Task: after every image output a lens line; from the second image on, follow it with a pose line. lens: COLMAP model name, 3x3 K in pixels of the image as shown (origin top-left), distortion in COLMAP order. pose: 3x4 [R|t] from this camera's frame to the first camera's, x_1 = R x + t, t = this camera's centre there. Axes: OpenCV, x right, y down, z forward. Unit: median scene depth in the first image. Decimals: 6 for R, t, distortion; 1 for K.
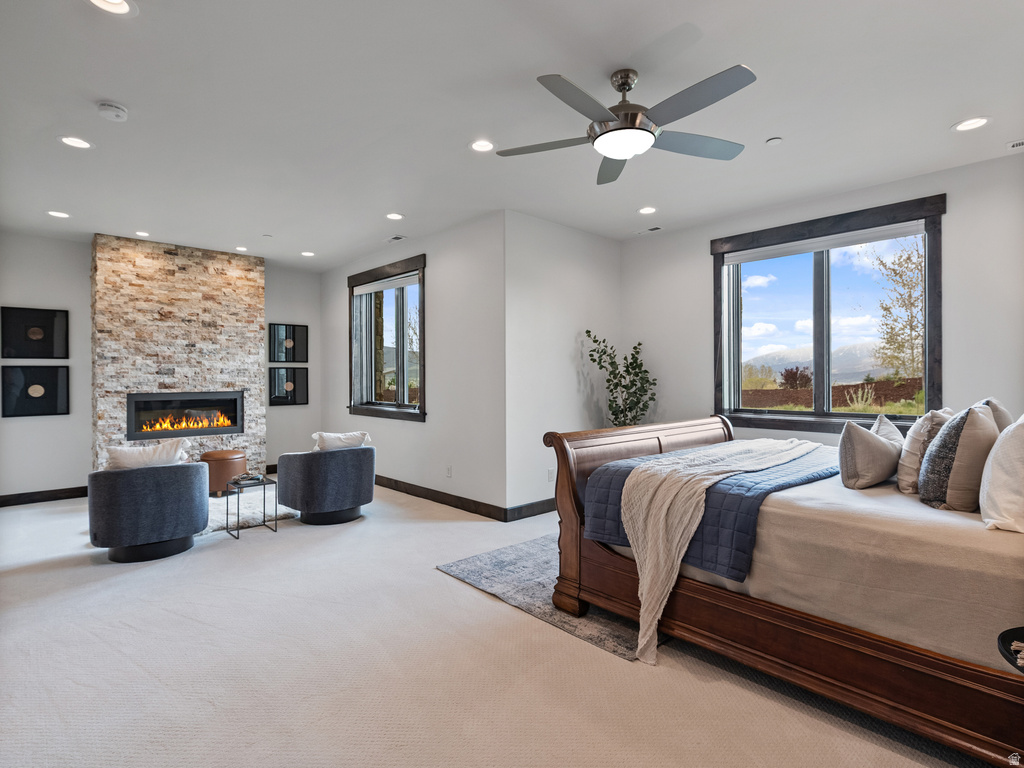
lens RADIAL K [[520.5, 0, 508.5], [0, 520.5, 382.2], [0, 0, 1]] dist [-0.010847, 0.002756]
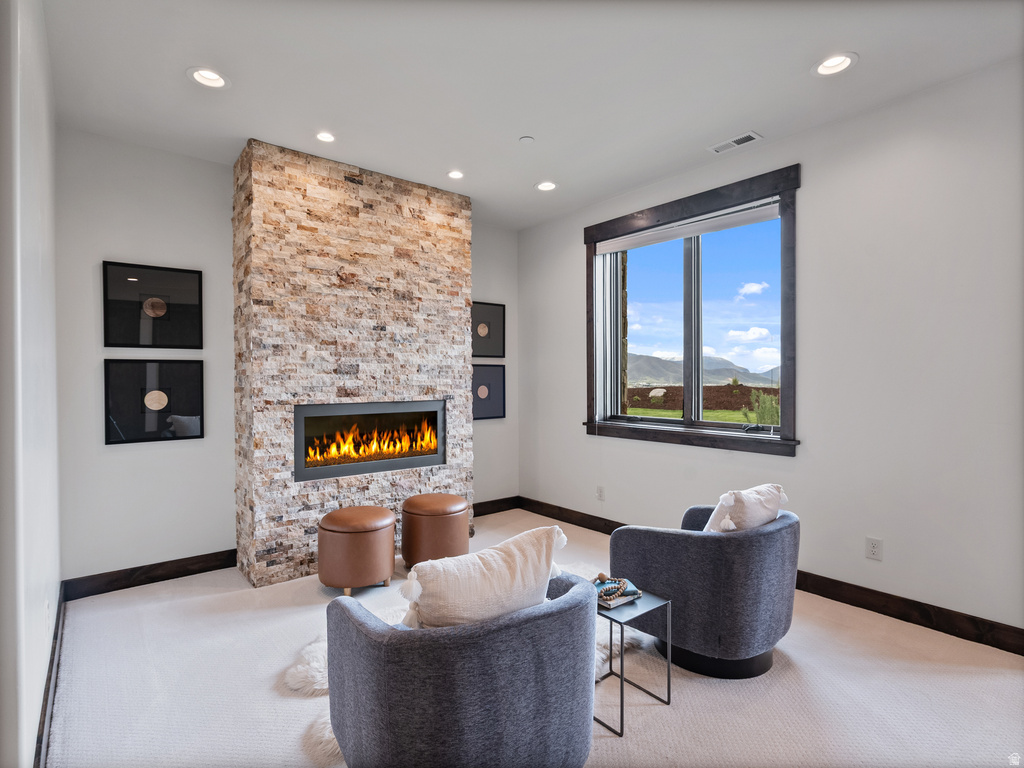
lens RADIAL K [[520.5, 0, 510.8], [0, 520.5, 387.0], [0, 0, 1]] dist [-0.010847, 0.002756]
pose [[0.997122, 0.001622, -0.075792, -0.421471], [-0.001242, 0.999986, 0.005072, -0.002631], [0.075799, -0.004964, 0.997111, 0.393971]]
